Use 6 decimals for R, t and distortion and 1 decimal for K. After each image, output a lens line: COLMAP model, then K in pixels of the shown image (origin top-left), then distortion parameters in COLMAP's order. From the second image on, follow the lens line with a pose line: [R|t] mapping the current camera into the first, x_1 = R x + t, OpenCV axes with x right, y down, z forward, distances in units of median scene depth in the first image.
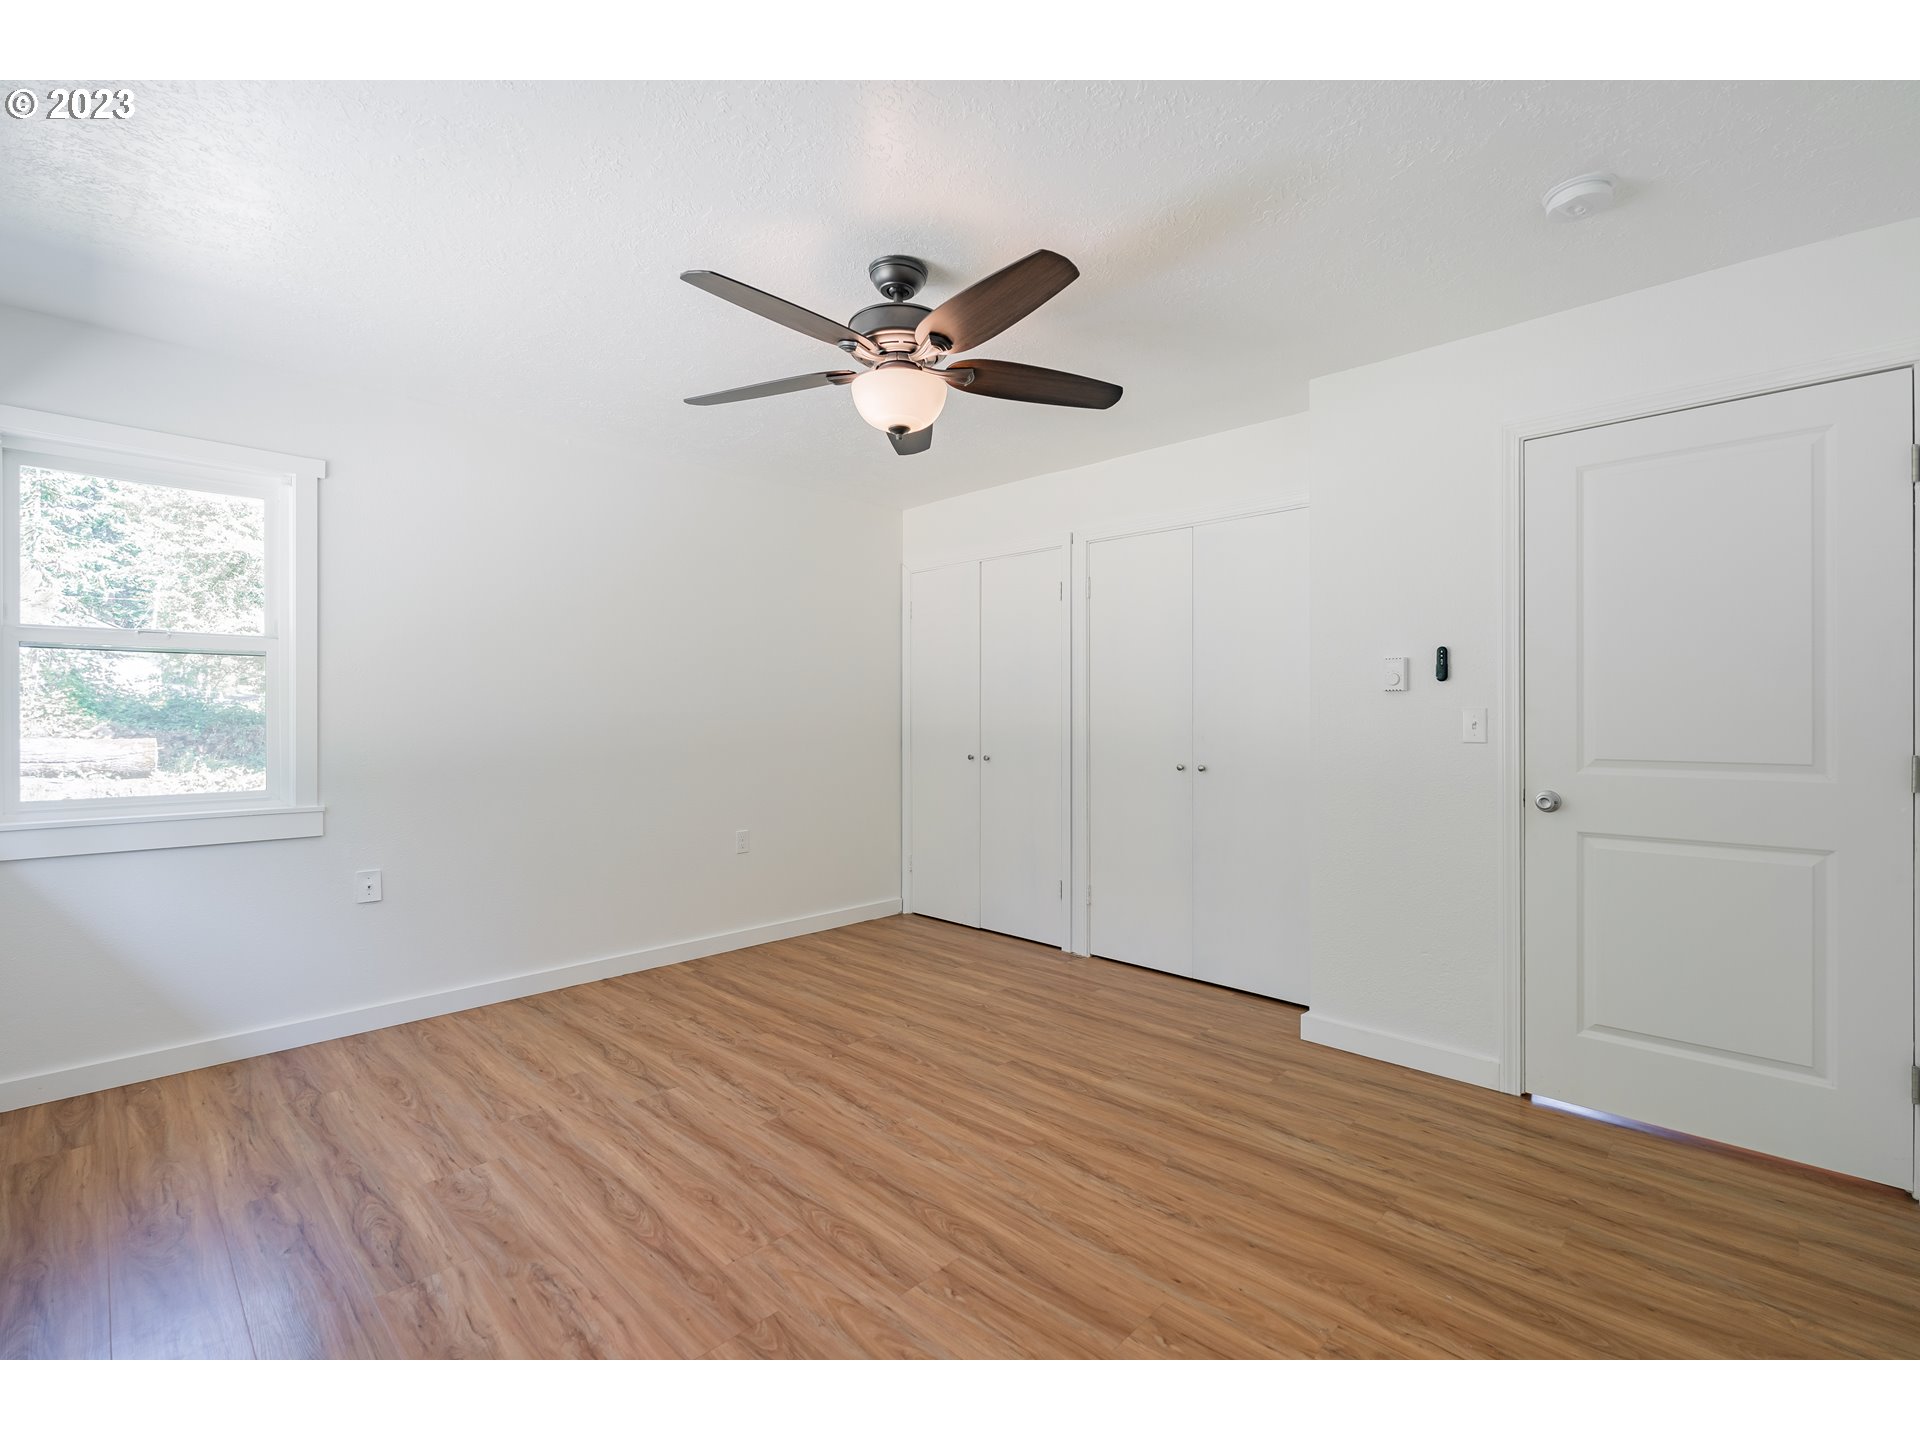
lens RADIAL K [[858.9, 0, 973.9], [0, 858.9, 718.8], [0, 0, 1]] dist [-0.001564, 0.000066]
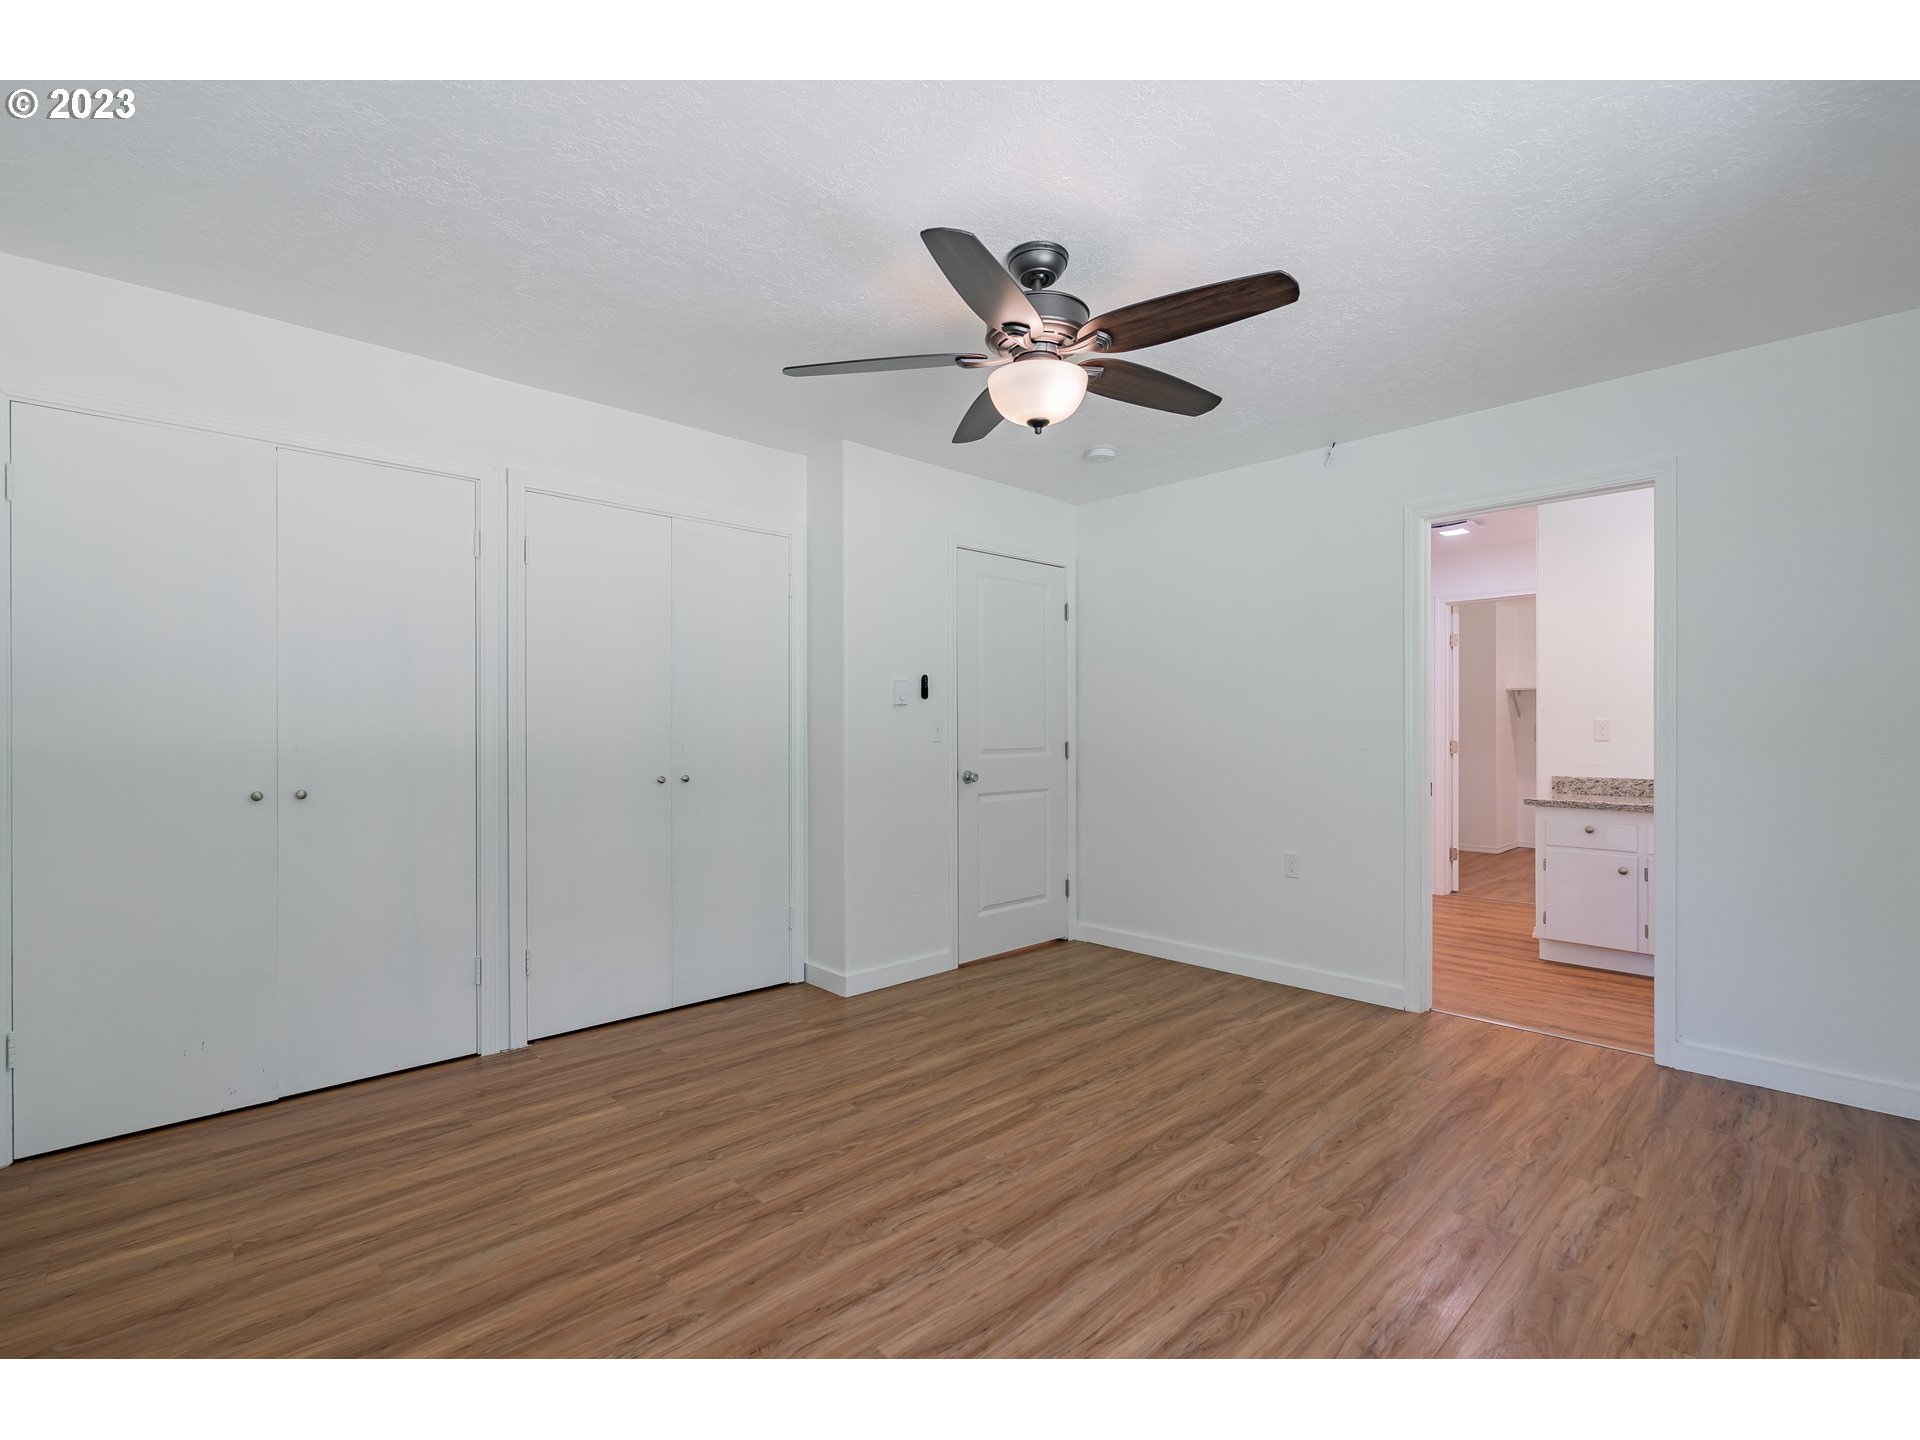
lens RADIAL K [[858.9, 0, 973.9], [0, 858.9, 718.8], [0, 0, 1]] dist [-0.001564, 0.000066]
pose [[0.048087, 0.011111, 0.998781, -0.858992], [0.003768, 0.999929, -0.011305, 0.005136], [-0.998836, 0.004307, 0.048042, 0.831638]]
